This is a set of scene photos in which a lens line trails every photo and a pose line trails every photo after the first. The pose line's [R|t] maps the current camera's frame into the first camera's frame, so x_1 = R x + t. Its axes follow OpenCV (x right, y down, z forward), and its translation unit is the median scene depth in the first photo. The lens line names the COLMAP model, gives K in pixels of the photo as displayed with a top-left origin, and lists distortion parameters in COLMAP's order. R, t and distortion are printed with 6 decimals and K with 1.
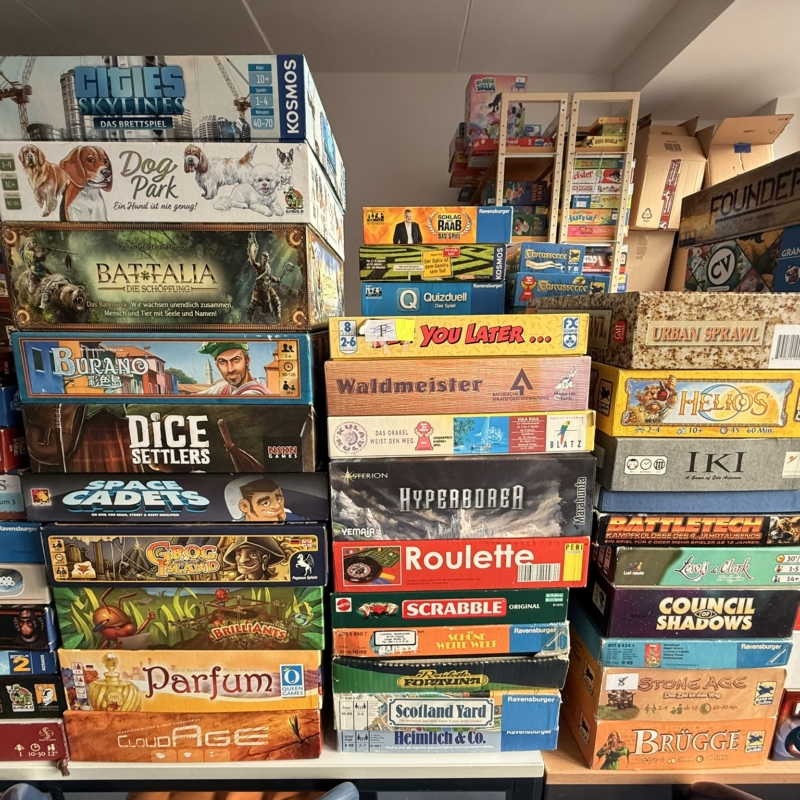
lens RADIAL K [[426.2, 0, 411.8], [0, 426.2, 400.1], [0, 0, 1]] dist [0.002820, -0.000627]
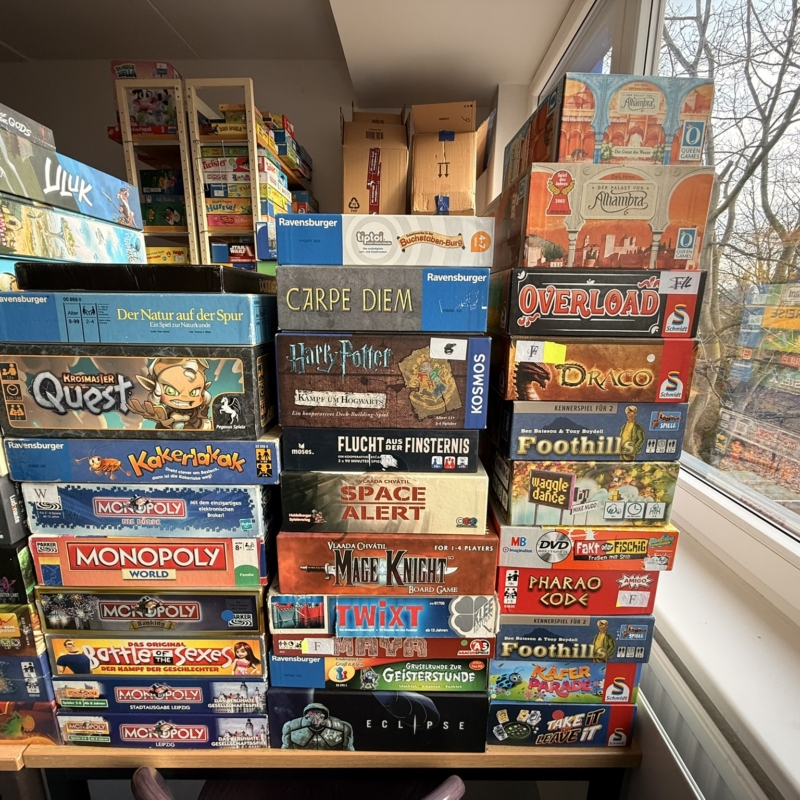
lens RADIAL K [[426.2, 0, 411.8], [0, 426.2, 400.1], [0, 0, 1]] dist [0.002820, -0.000627]
pose [[0.999962, 0.003555, -0.007930, 2.761299], [-0.003419, 0.999846, 0.017185, 0.004220], [0.007990, -0.017158, 0.999821, 0.023620]]
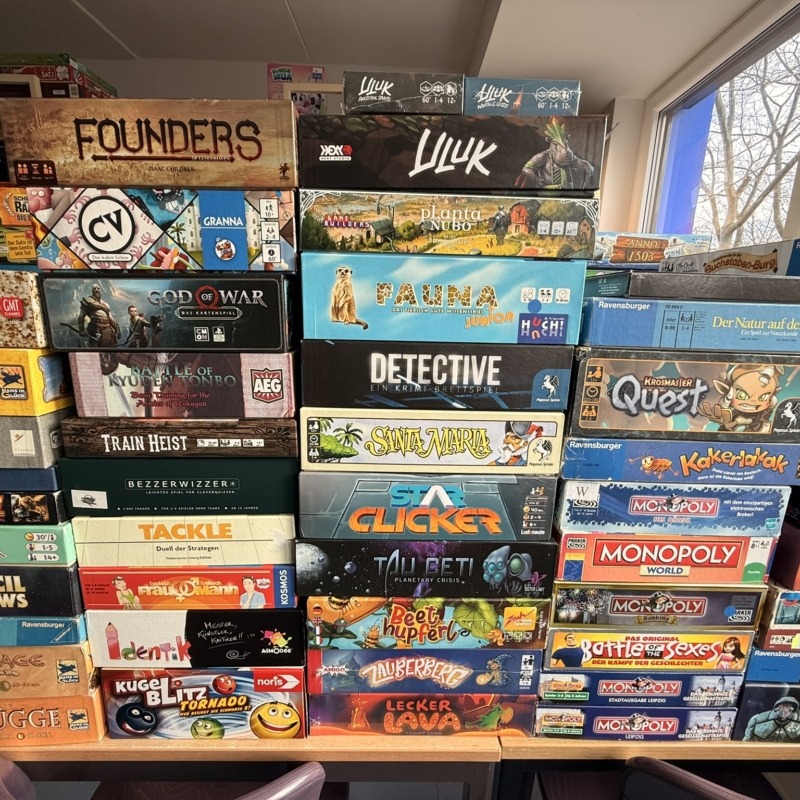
lens RADIAL K [[426.2, 0, 411.8], [0, 426.2, 400.1], [0, 0, 1]] dist [0.002820, -0.000627]
pose [[0.999679, 0.020869, 0.014362, 1.562248], [-0.020982, 0.999750, 0.007733, 0.020004], [-0.014197, -0.008032, 0.999867, -0.014793]]
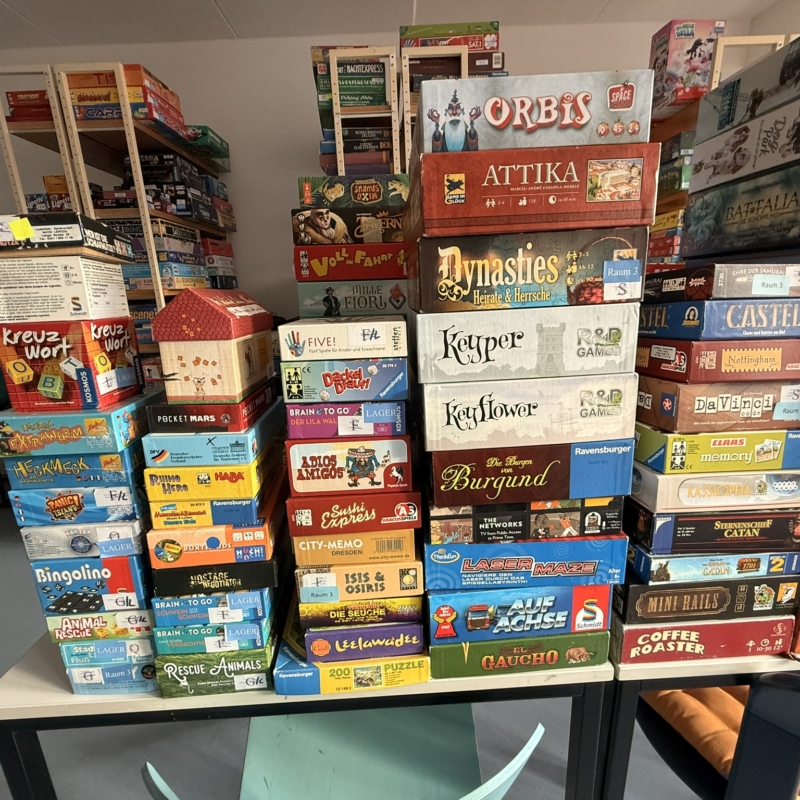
lens RADIAL K [[426.2, 0, 411.8], [0, 426.2, 400.1], [0, 0, 1]] dist [0.002820, -0.000627]
pose [[0.998713, -0.046268, 0.020799, -1.684381], [0.045168, 0.997699, 0.050561, 0.101808], [-0.023091, -0.049556, 0.998504, -0.024750]]
